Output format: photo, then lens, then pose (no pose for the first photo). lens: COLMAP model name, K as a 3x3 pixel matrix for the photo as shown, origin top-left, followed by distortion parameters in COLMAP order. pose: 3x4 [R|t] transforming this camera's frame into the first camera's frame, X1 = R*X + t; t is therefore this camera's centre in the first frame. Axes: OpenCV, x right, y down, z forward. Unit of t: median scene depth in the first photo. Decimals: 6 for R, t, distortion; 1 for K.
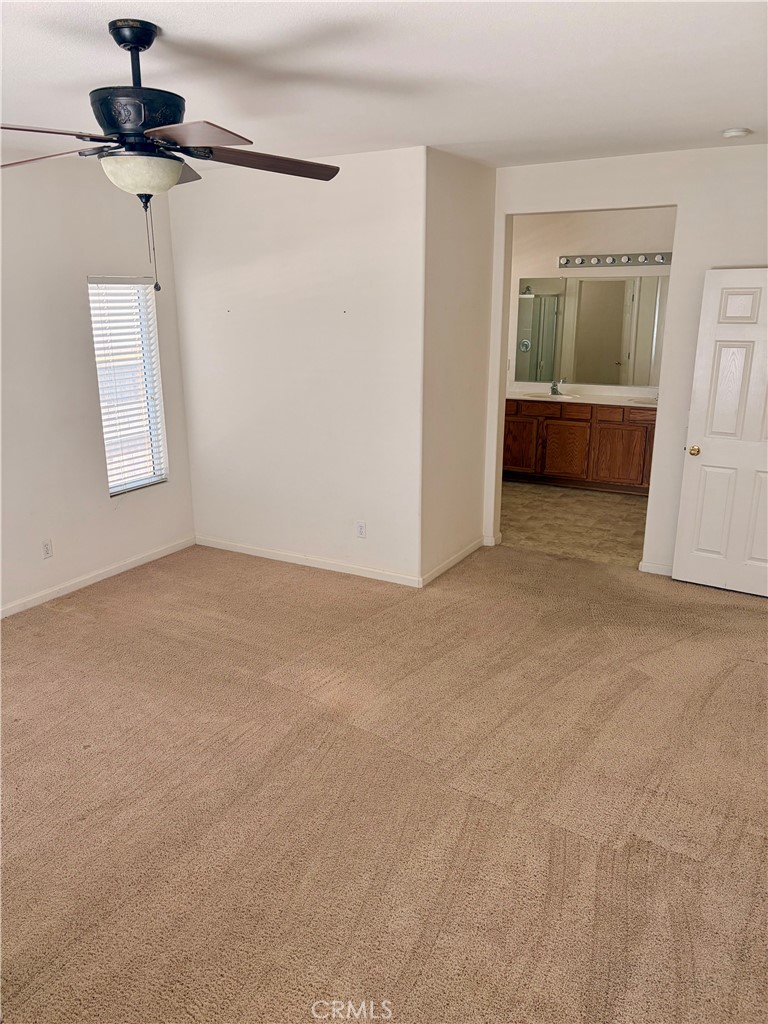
lens RADIAL K [[781.2, 0, 377.8], [0, 781.2, 515.9], [0, 0, 1]] dist [0.061553, -0.052482]
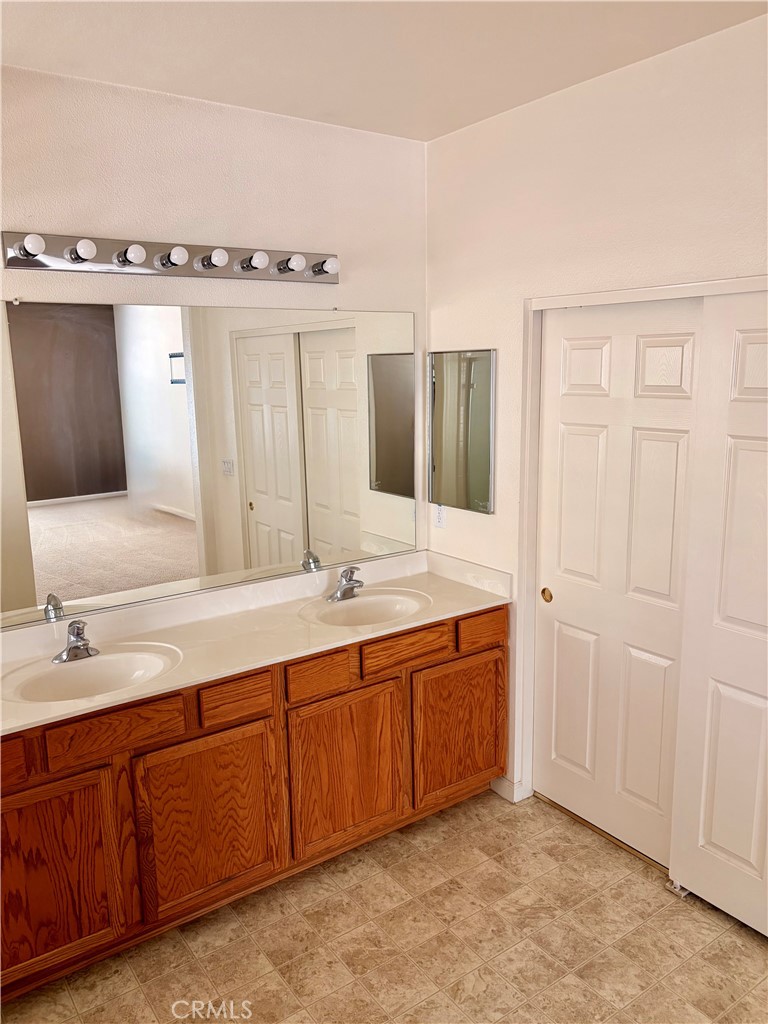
lens RADIAL K [[781.2, 0, 380.8], [0, 781.2, 517.4], [0, 0, 1]] dist [0.061553, -0.052482]
pose [[0.406667, -0.178710, 0.895926, -0.004165], [0.259346, 0.962918, 0.074354, -0.211153], [-0.875992, 0.202118, 0.437935, 0.769719]]
